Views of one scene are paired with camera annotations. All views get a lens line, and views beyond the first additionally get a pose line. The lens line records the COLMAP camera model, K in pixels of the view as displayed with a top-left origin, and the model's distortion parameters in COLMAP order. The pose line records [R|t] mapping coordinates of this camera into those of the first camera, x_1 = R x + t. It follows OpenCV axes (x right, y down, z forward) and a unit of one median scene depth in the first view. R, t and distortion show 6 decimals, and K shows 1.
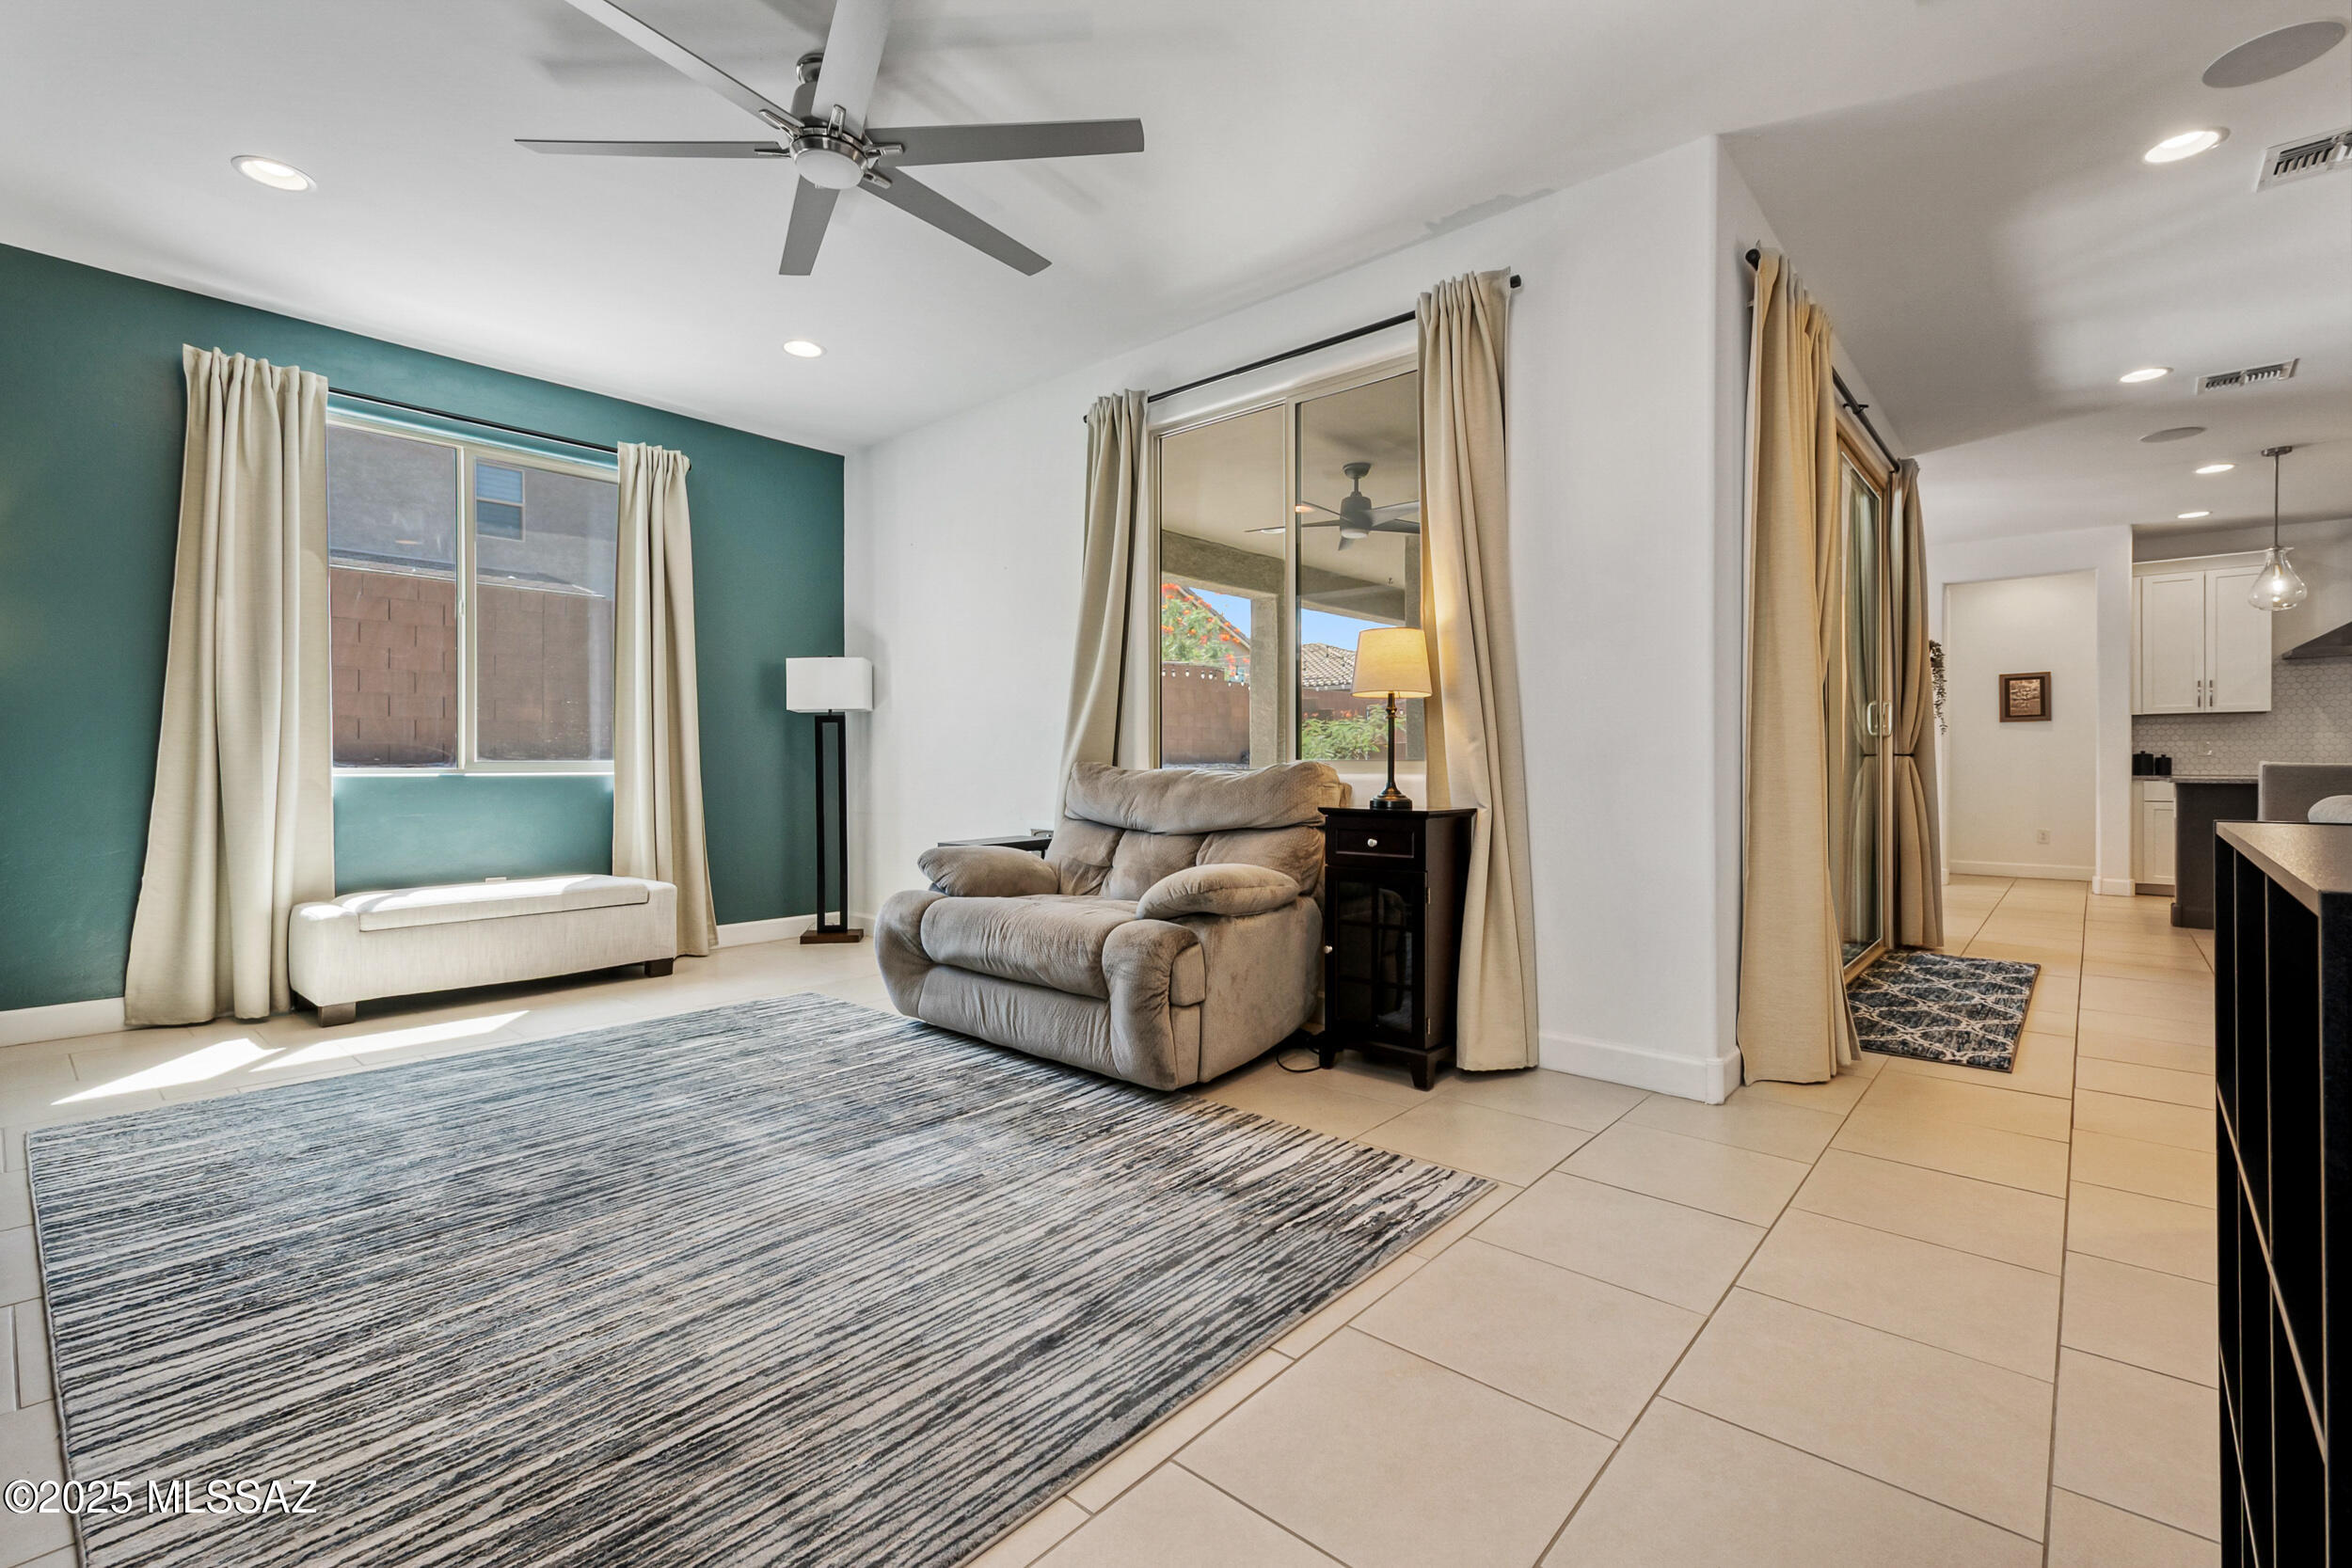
lens RADIAL K [[1028.7, 0, 1166.6], [0, 1028.7, 756.9], [0, 0, 1]] dist [0.001737, 0.000121]
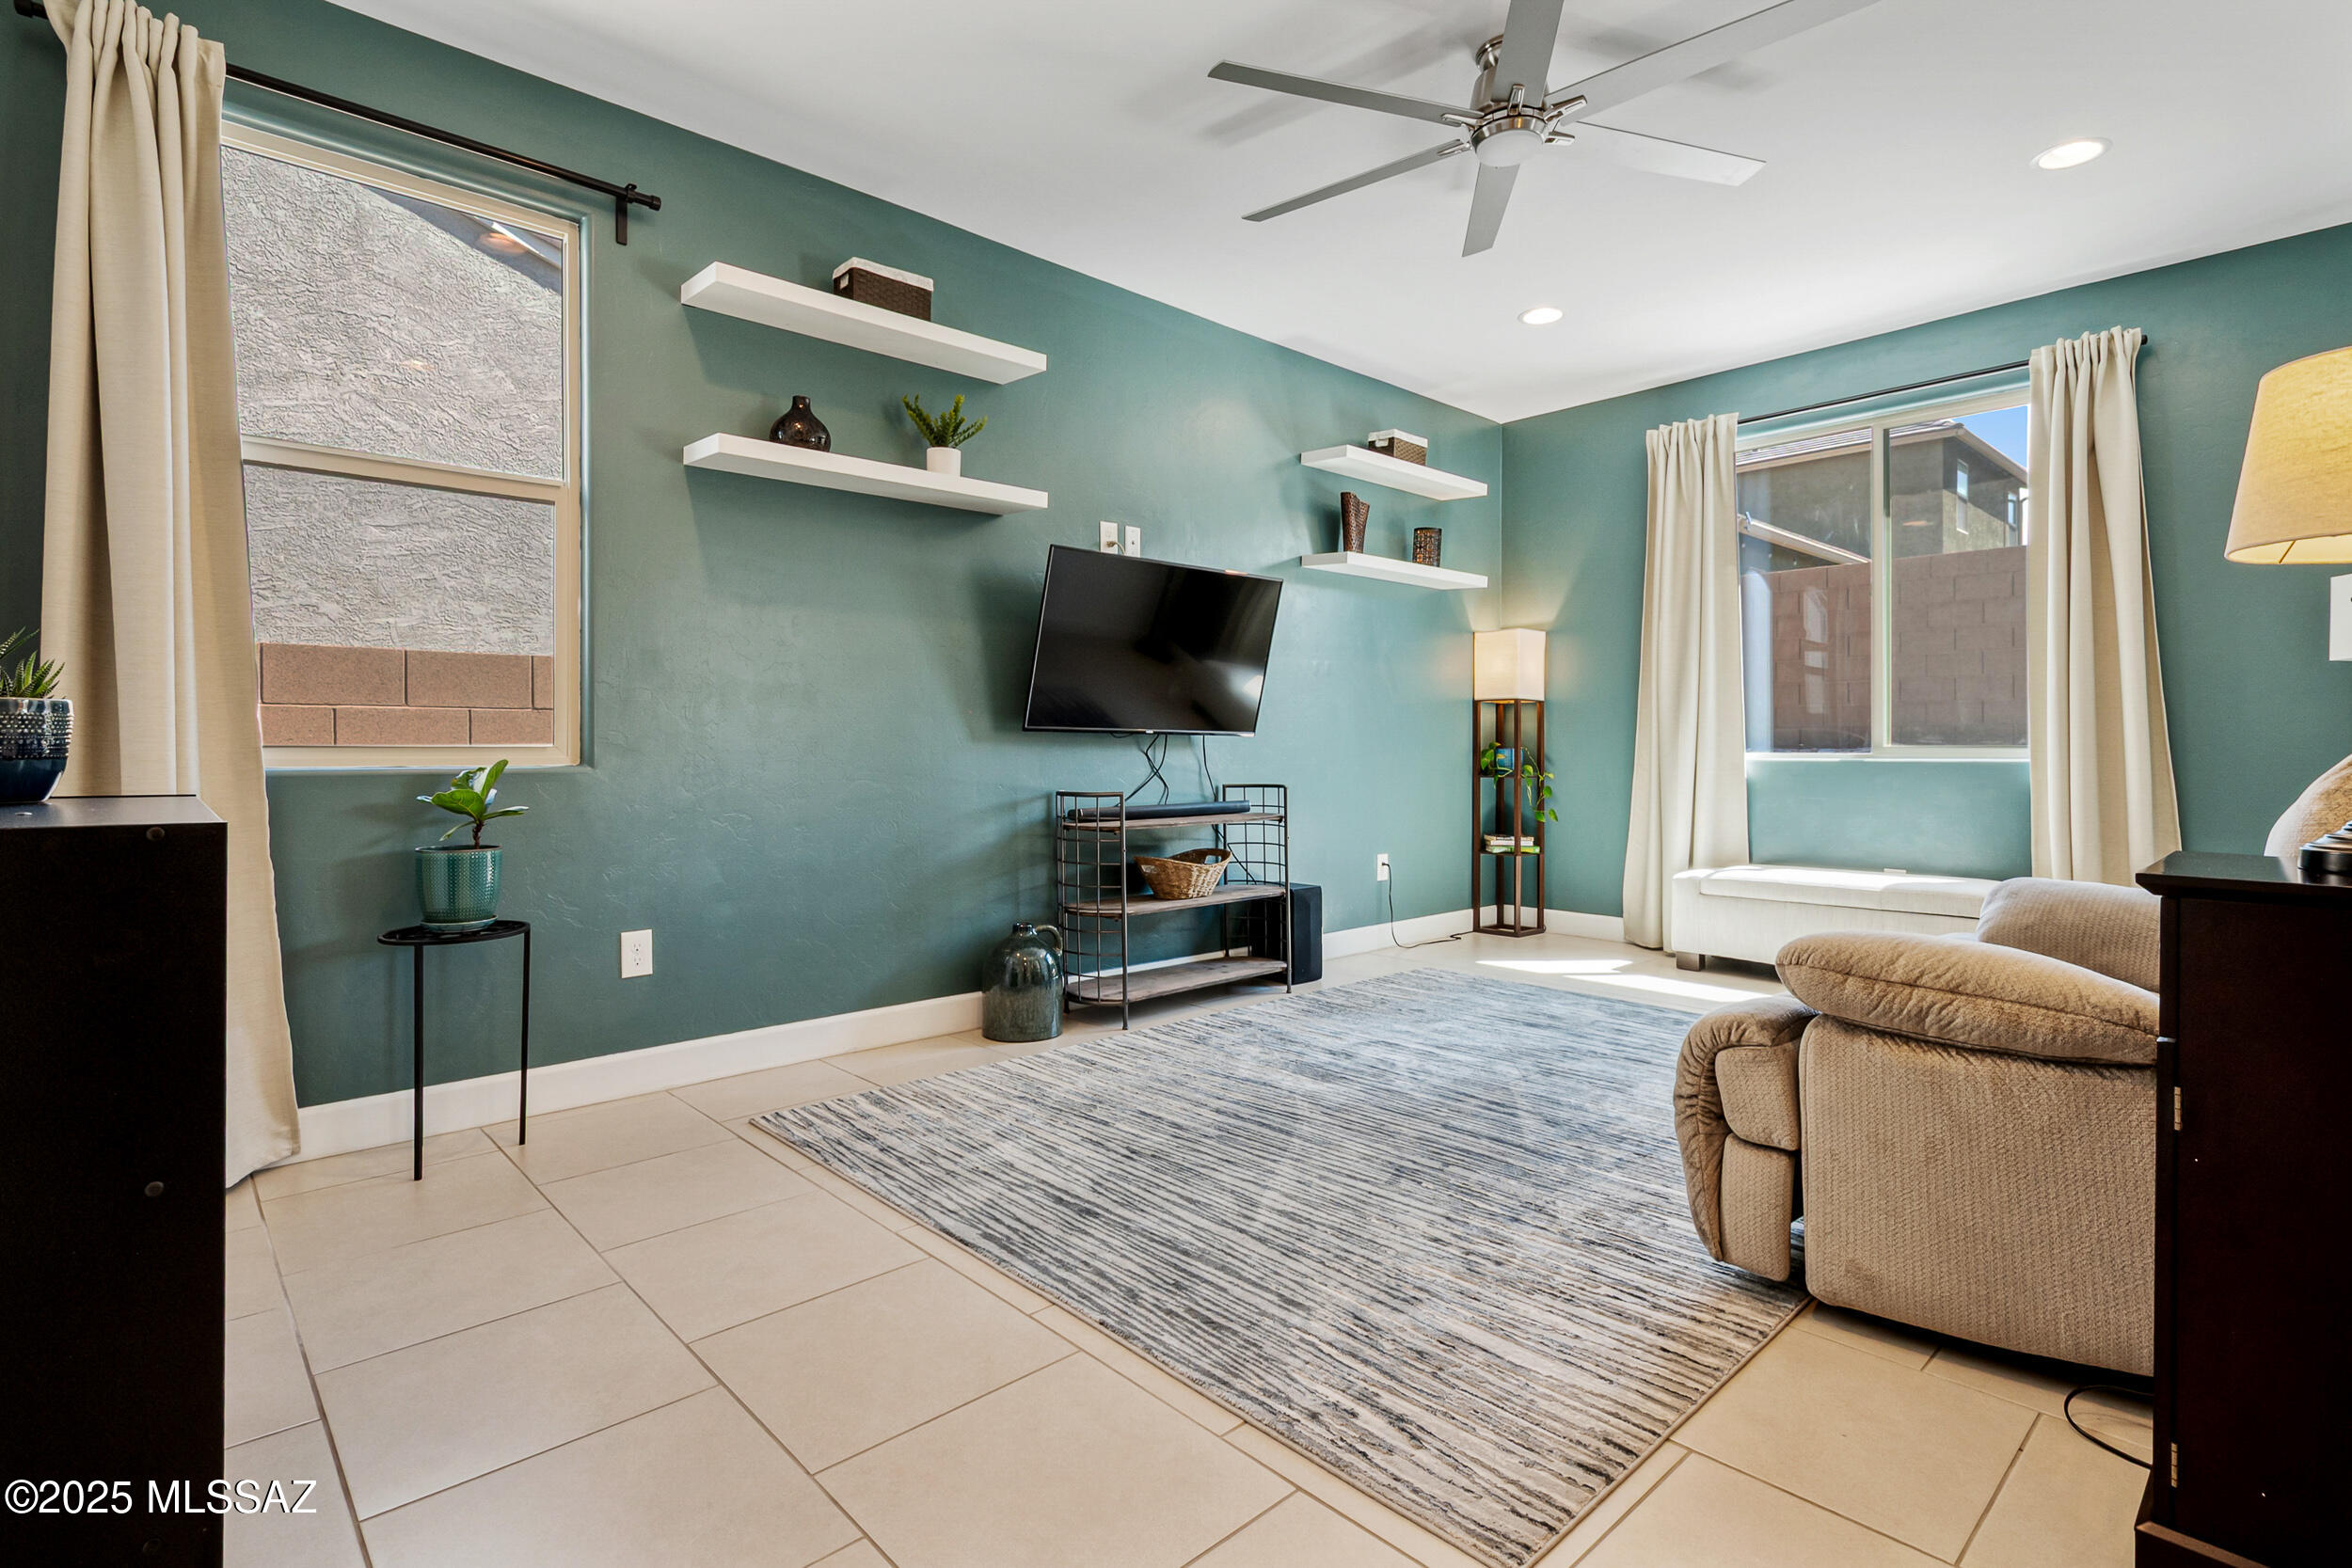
lens RADIAL K [[1103.0, 0, 1163.0], [0, 1103.0, 756.1], [0, 0, 1]] dist [0.018421, -0.016960]
pose [[-0.087352, 0.007157, -0.996152, 0.769852], [0.007205, 0.999953, 0.006552, 0.003515], [0.996151, -0.006604, -0.087400, 0.768698]]
